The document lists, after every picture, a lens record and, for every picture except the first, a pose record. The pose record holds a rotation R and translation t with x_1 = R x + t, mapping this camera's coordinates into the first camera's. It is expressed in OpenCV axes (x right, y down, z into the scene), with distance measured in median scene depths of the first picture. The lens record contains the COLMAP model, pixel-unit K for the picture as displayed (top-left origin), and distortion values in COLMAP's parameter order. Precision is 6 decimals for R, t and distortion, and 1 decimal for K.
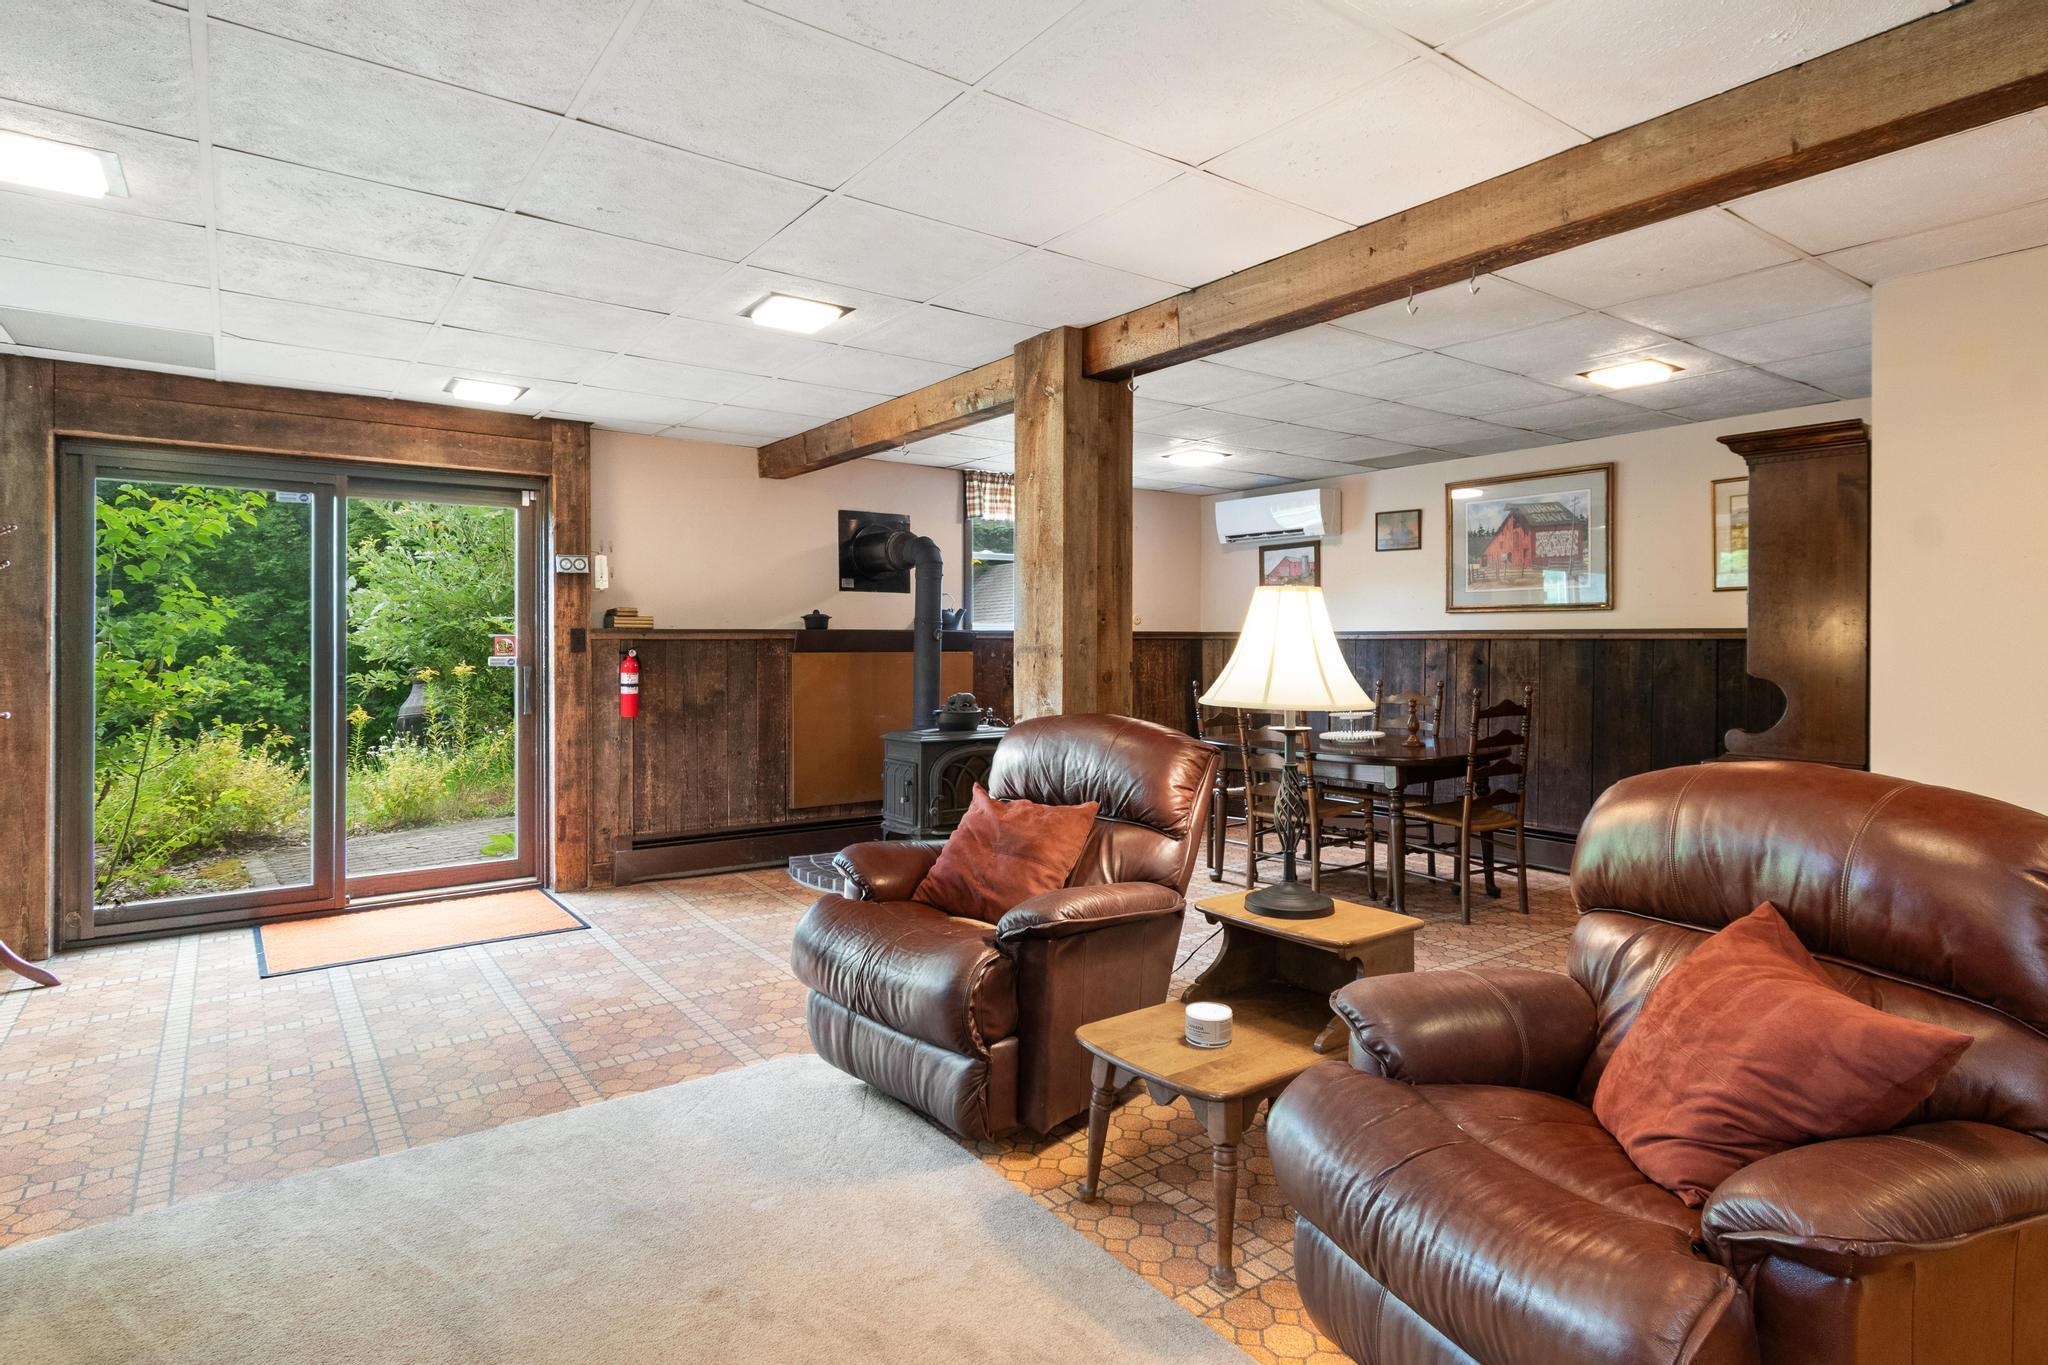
lens RADIAL K [[1076.5, 0, 1036.3], [0, 1076.5, 644.0], [0, 0, 1]] dist [0.000969, -0.001293]
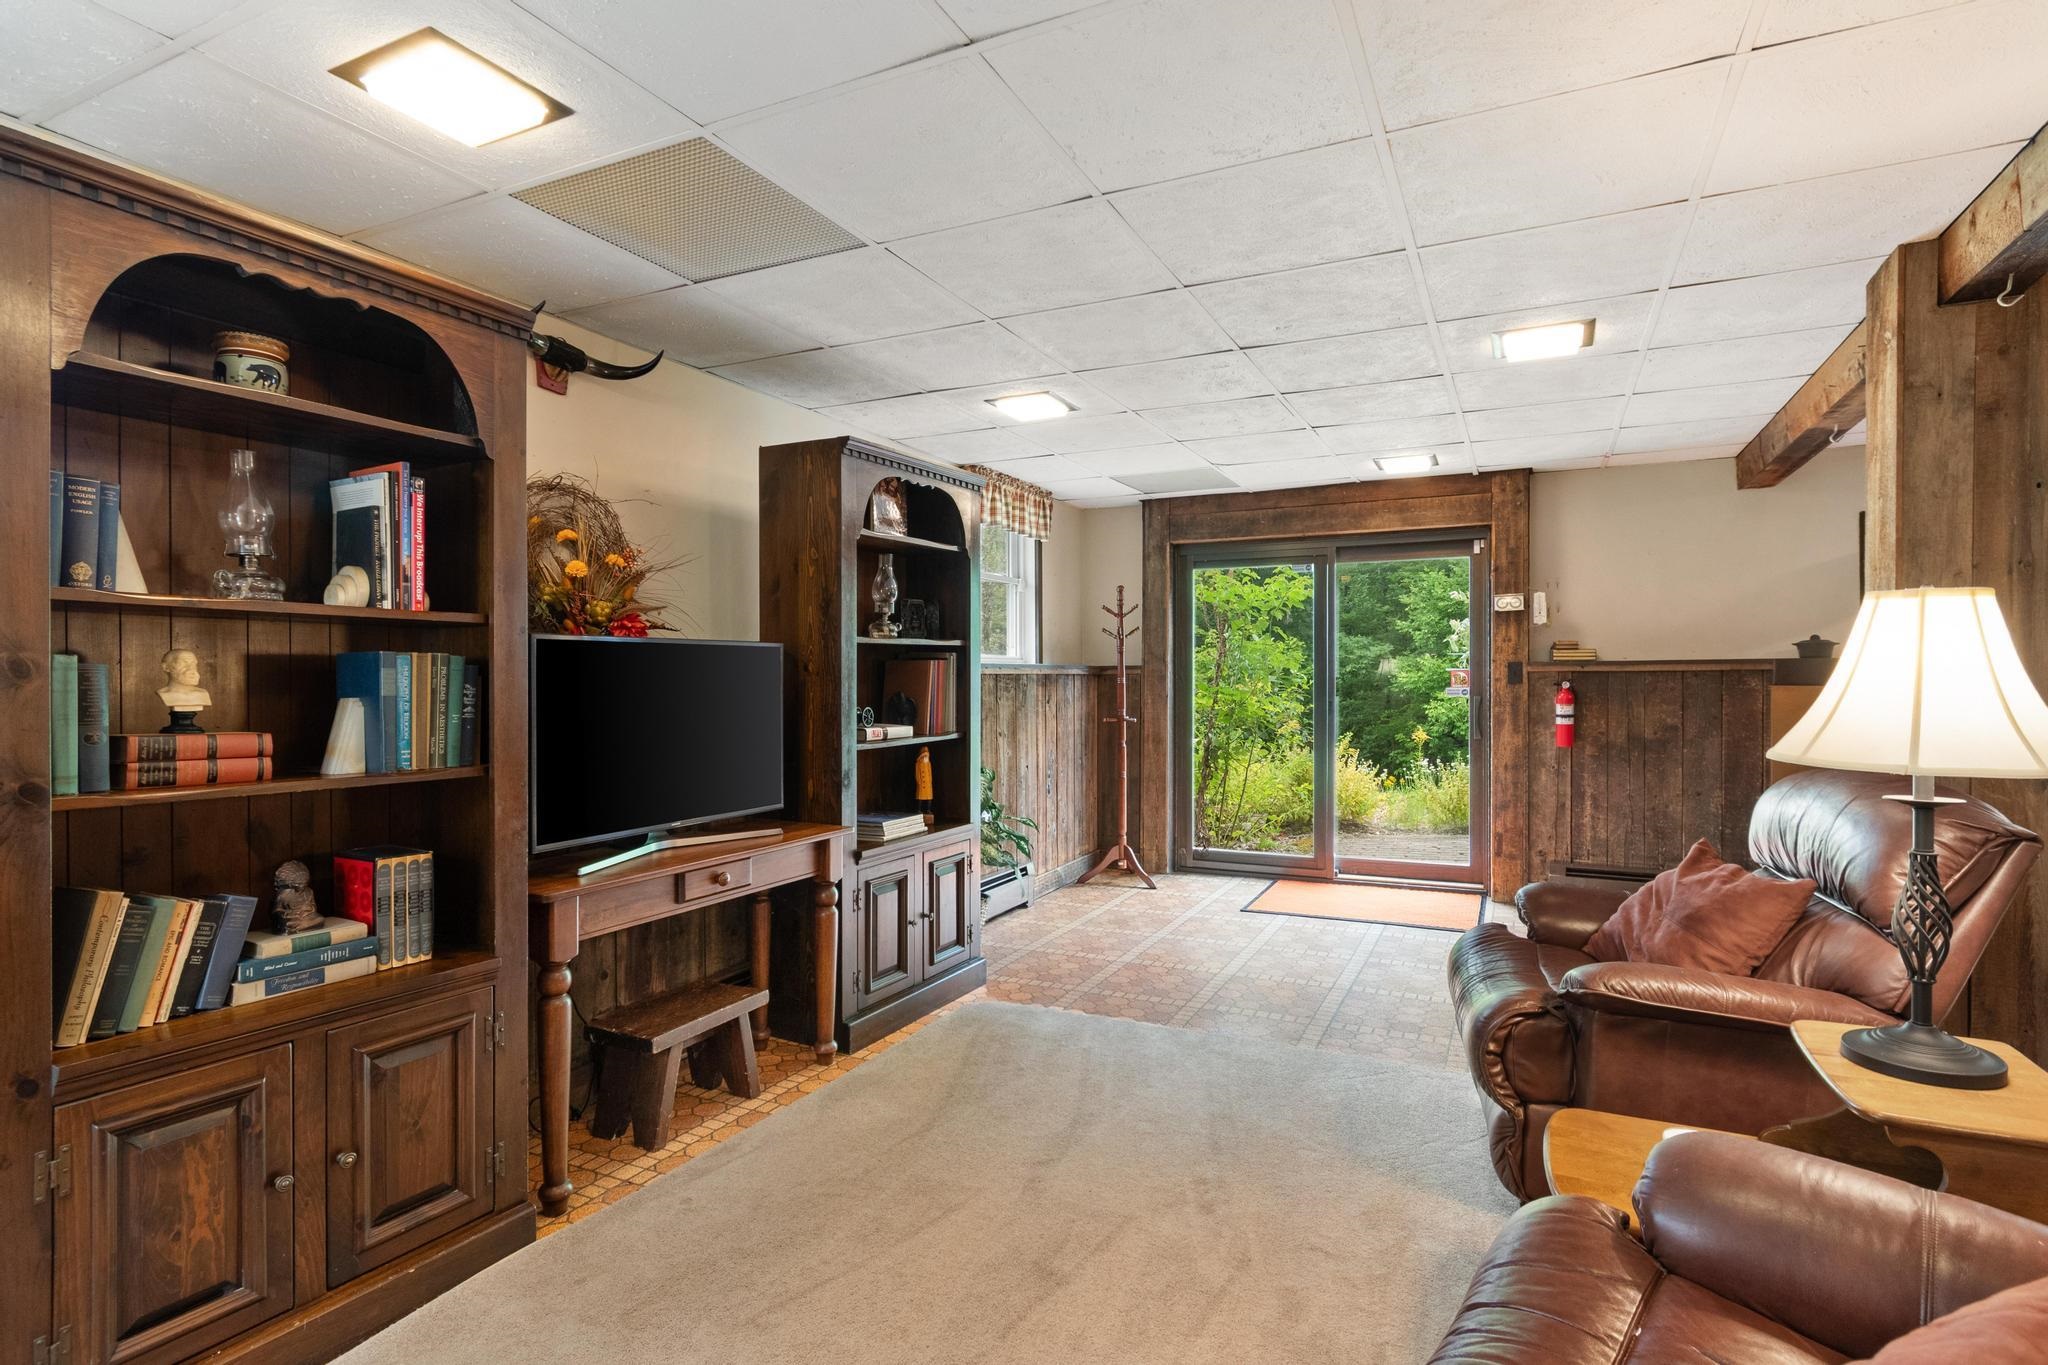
lens RADIAL K [[1020.4, 0, 1032.9], [0, 1020.4, 690.8], [0, 0, 1]] dist [-0.001086, -0.001083]
pose [[0.457646, 0.010497, -0.889072, 0.248545], [0.002343, 0.999913, 0.013012, 0.000134], [0.889131, -0.008038, 0.457582, 0.096549]]
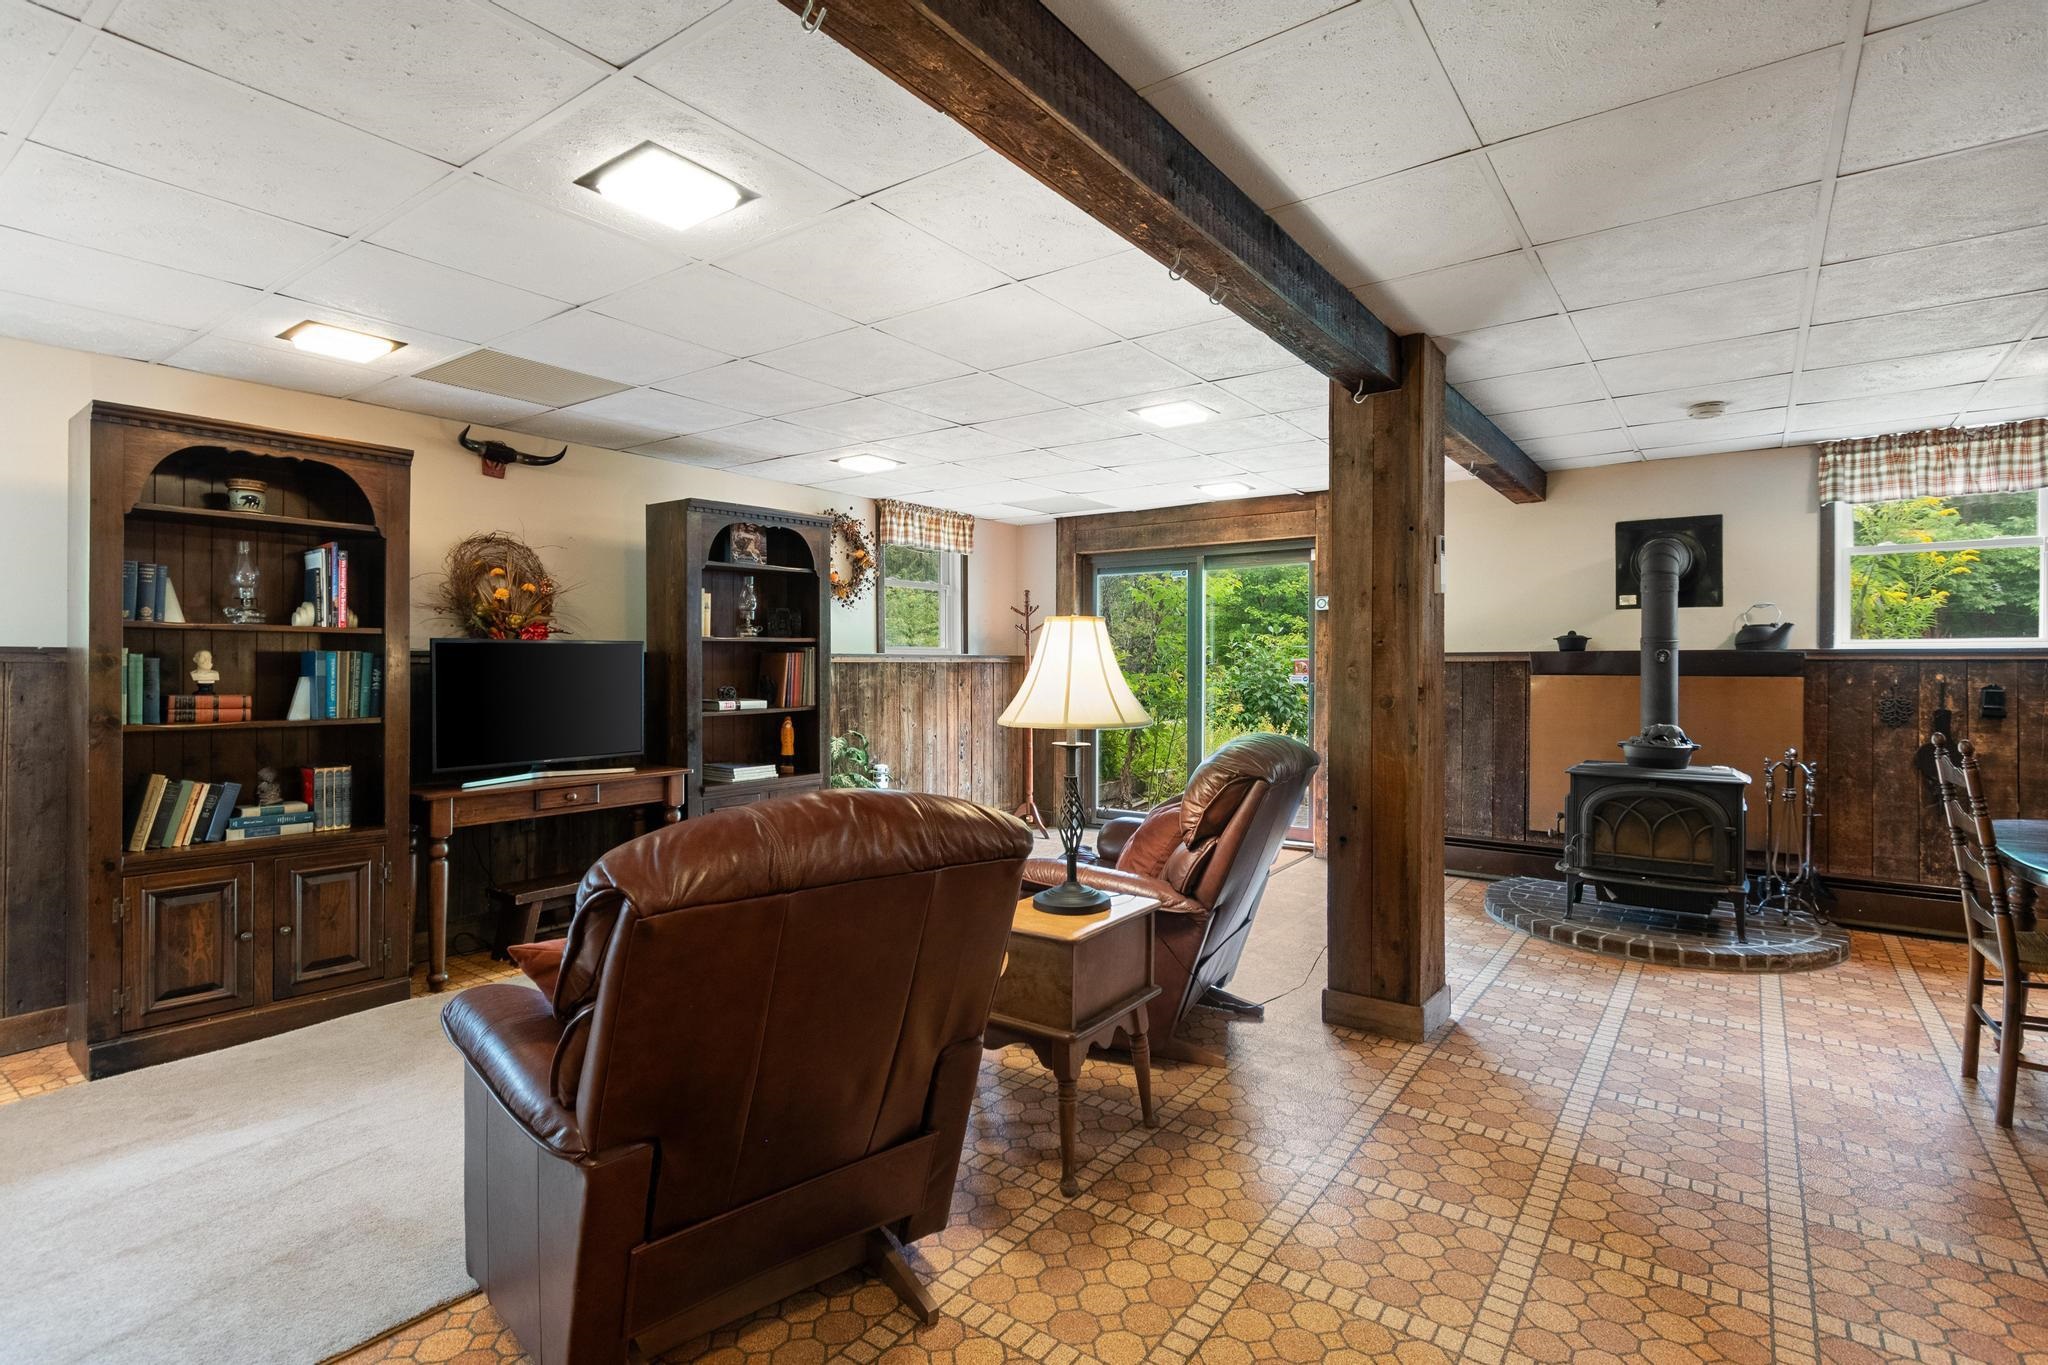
lens RADIAL K [[982.4, 0, 1031.5], [0, 982.4, 673.0], [0, 0, 1]] dist [-0.001562, -0.000783]
pose [[0.298717, 0.009866, -0.954291, 0.541148], [-0.001276, 0.999950, 0.009939, -0.002373], [0.954341, -0.001751, 0.298714, 0.299314]]
